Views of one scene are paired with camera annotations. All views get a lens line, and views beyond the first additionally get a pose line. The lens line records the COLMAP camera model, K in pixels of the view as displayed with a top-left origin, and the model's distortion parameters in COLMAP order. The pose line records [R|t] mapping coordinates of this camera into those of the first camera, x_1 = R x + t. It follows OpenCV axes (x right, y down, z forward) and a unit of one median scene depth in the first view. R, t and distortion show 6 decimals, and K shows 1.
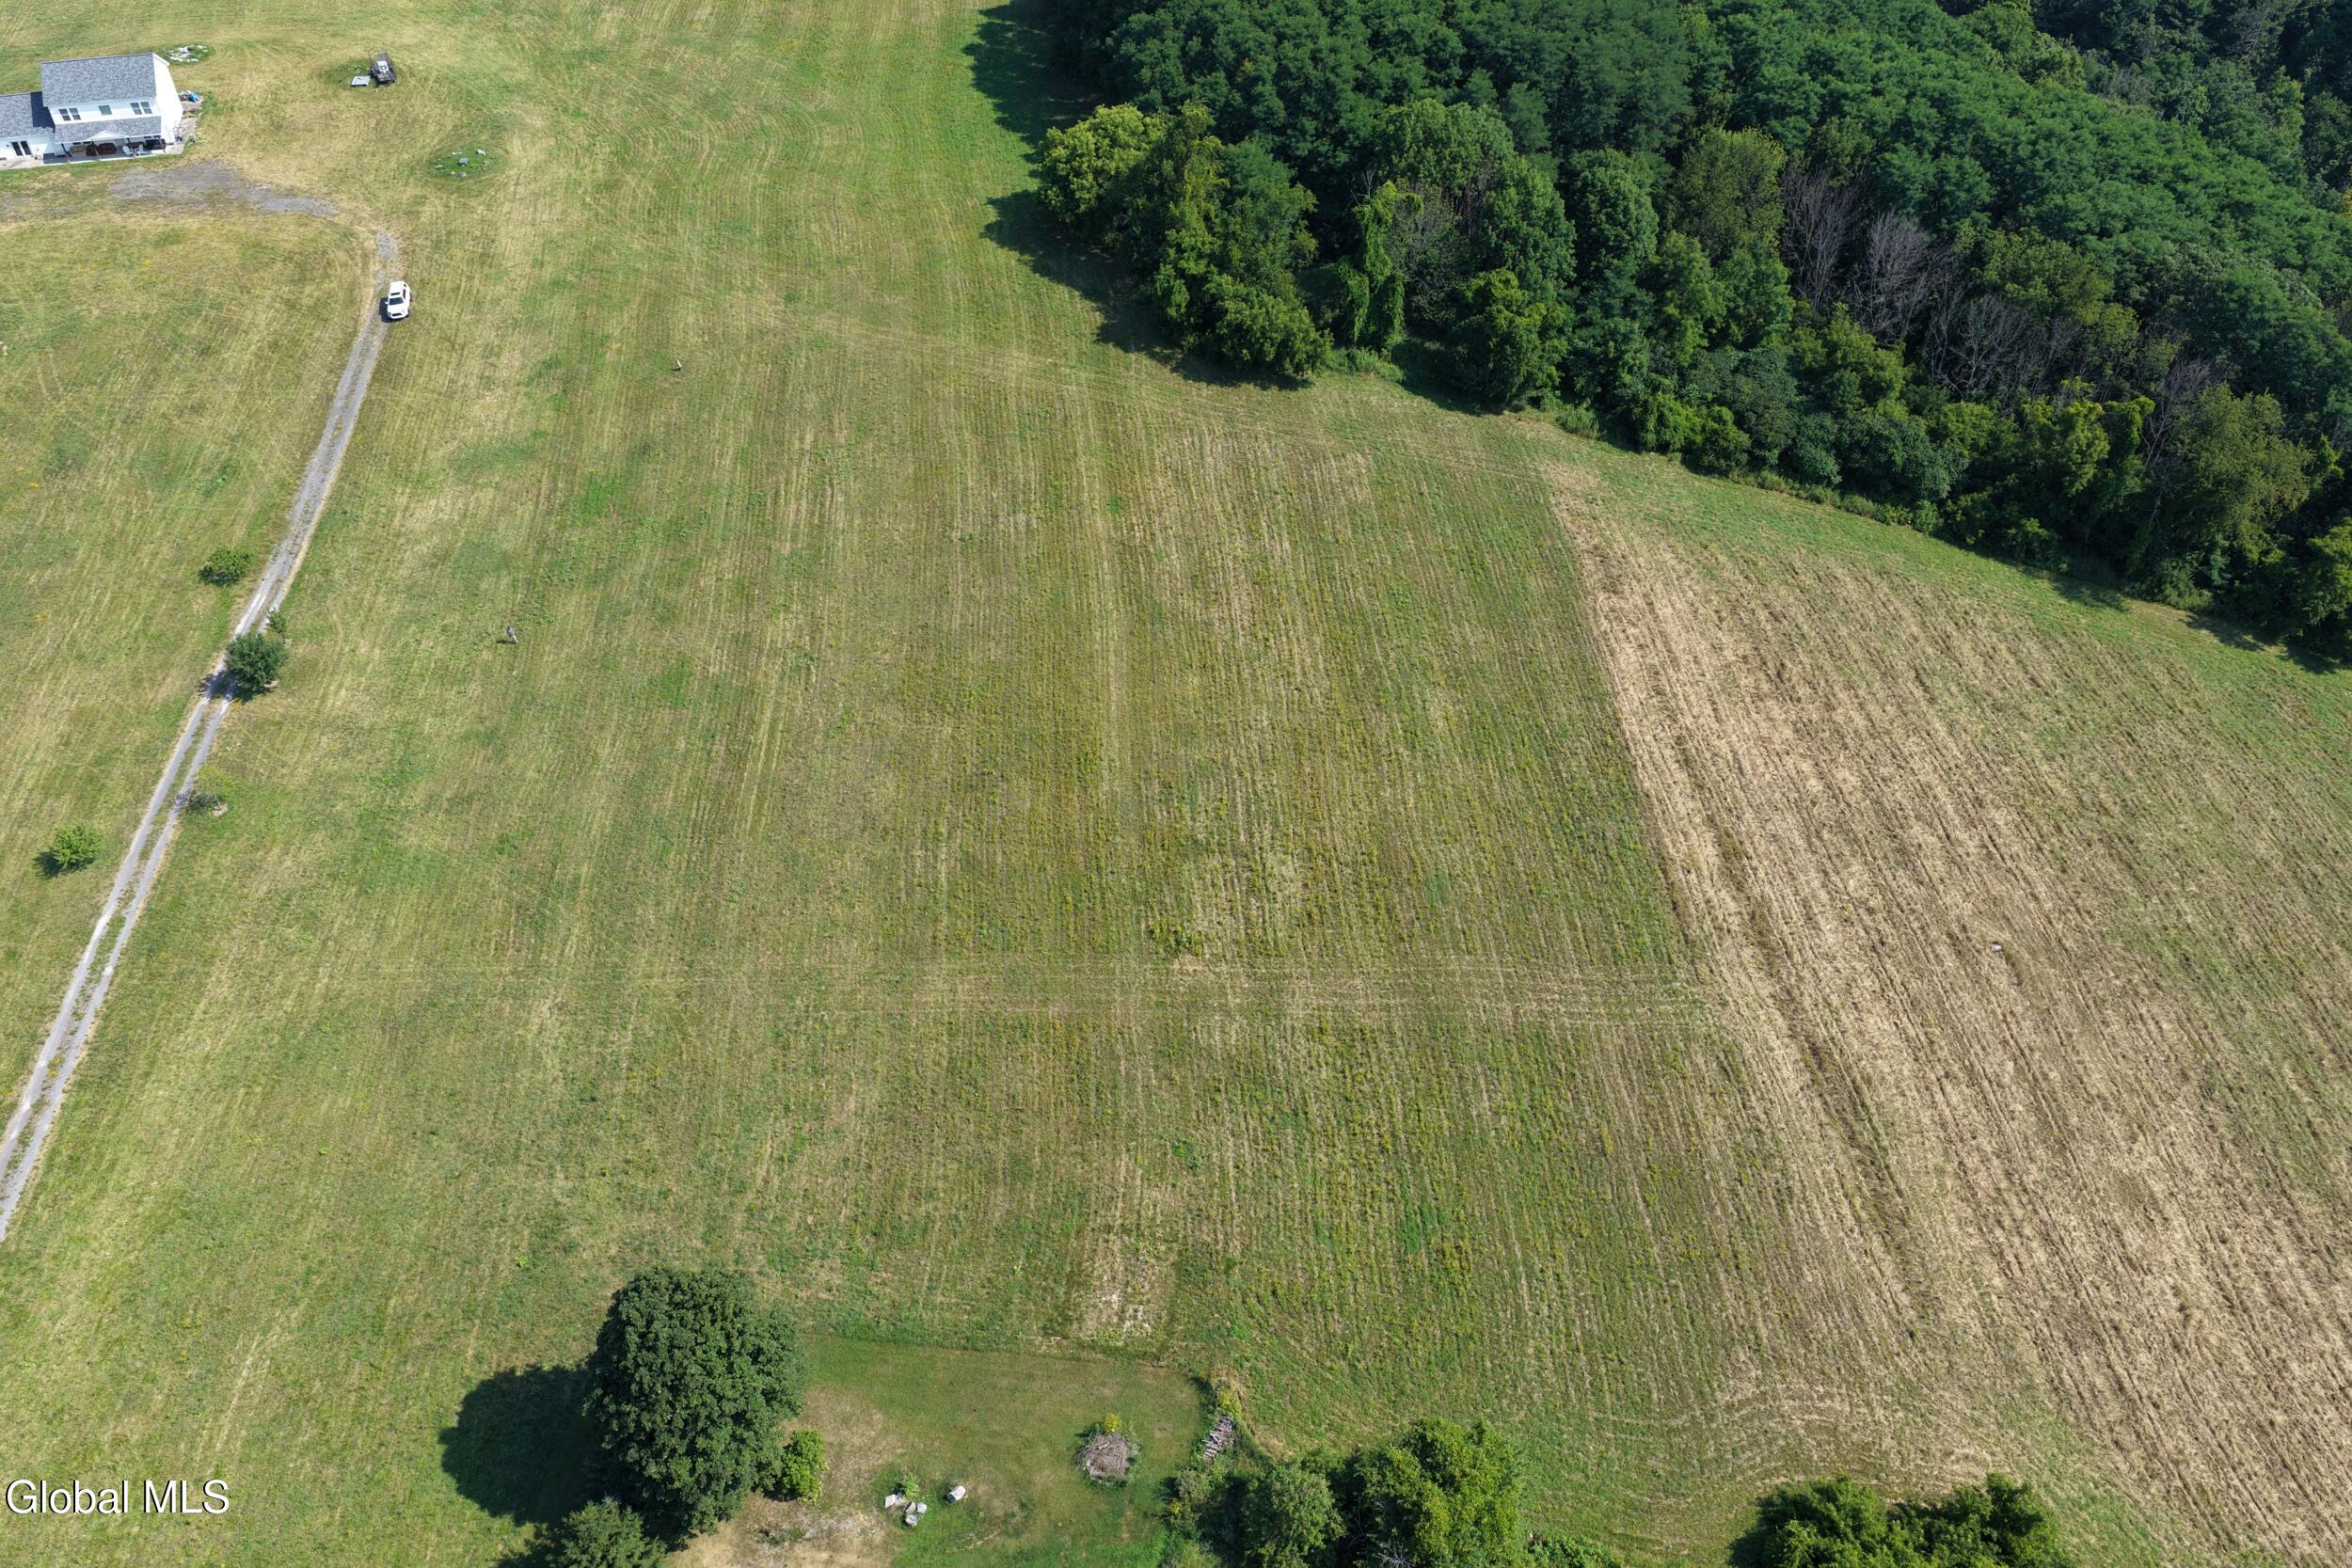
lens RADIAL K [[1953.5, 0, 1176.9], [0, 1953.5, 782.1], [0, 0, 1]] dist [-0.003825, 0.027456]
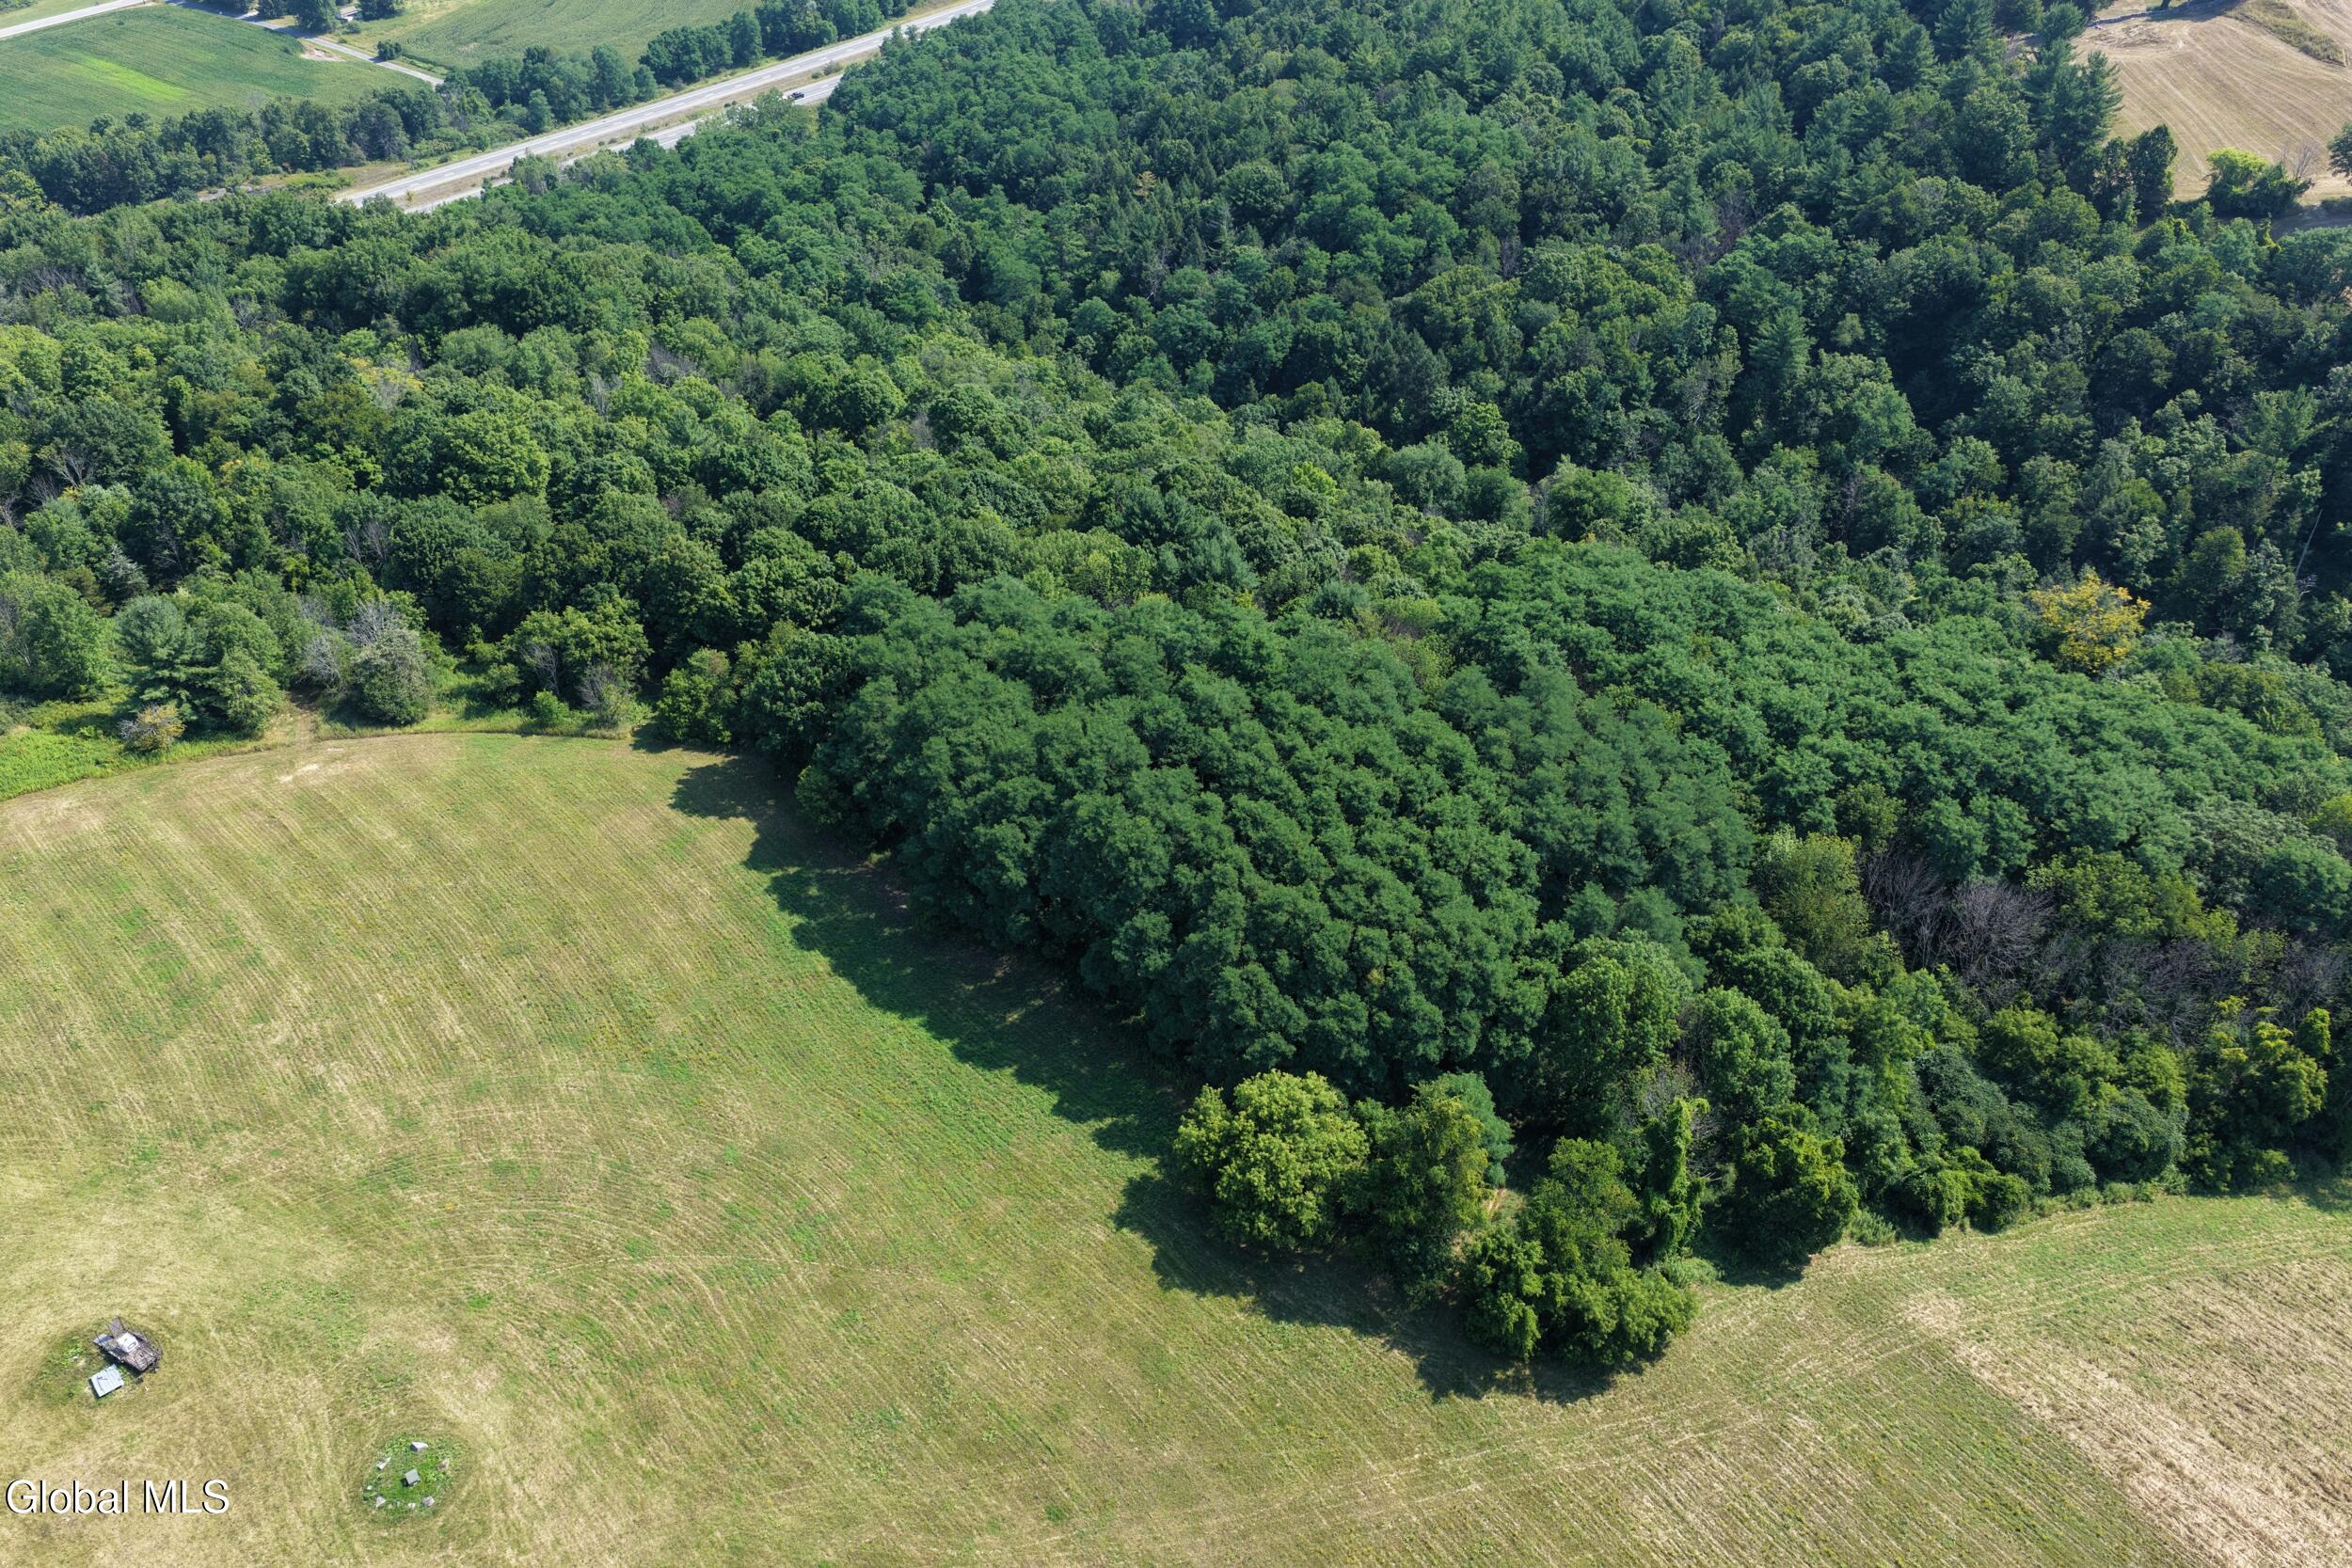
lens RADIAL K [[1953.5, 0, 1171.7], [0, 1953.5, 793.1], [0, 0, 1]] dist [-0.003825, 0.027456]
pose [[0.844256, -0.344766, 0.410327, -0.424158], [0.371743, 0.928214, 0.015037, -0.569035], [-0.386056, 0.139841, 0.911814, 0.282764]]
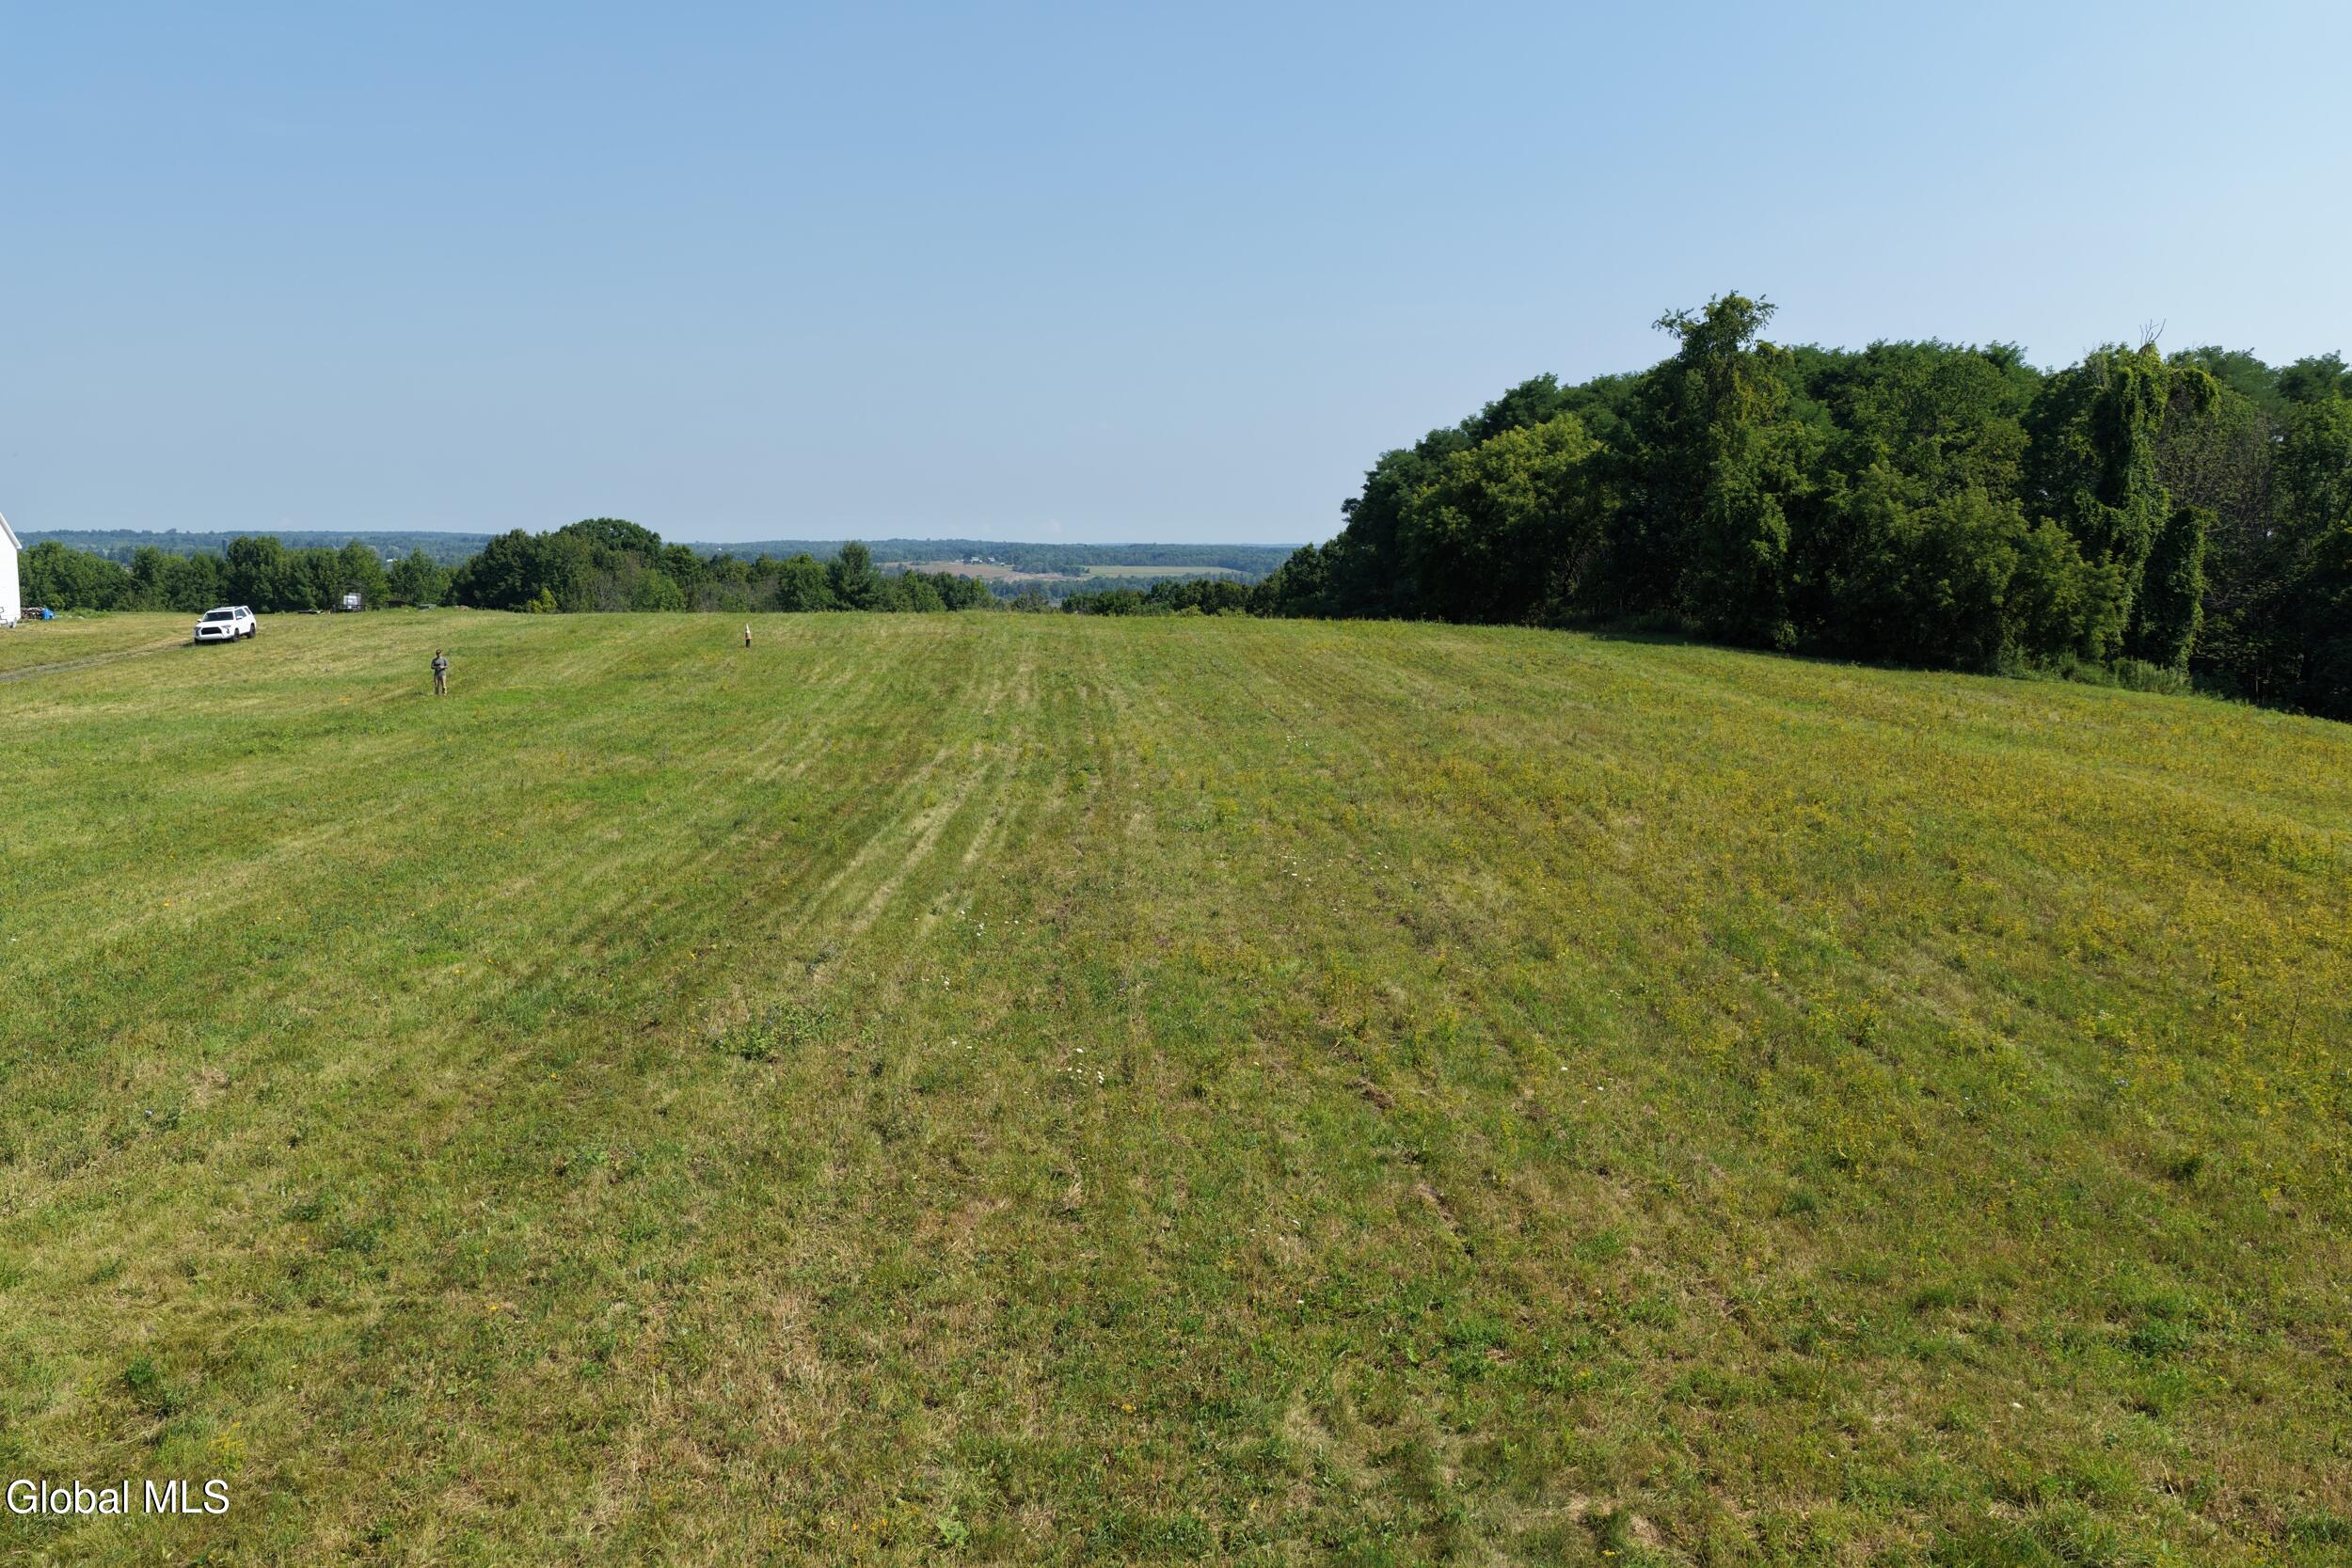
lens RADIAL K [[1953.5, 0, 1177.7], [0, 1953.5, 780.7], [0, 0, 1]] dist [-0.003825, 0.027456]
pose [[0.999866, 0.003008, -0.016073, -0.152401], [-0.012102, 0.797120, -0.603699, 0.112250], [0.010996, 0.603813, 0.797050, 0.690187]]
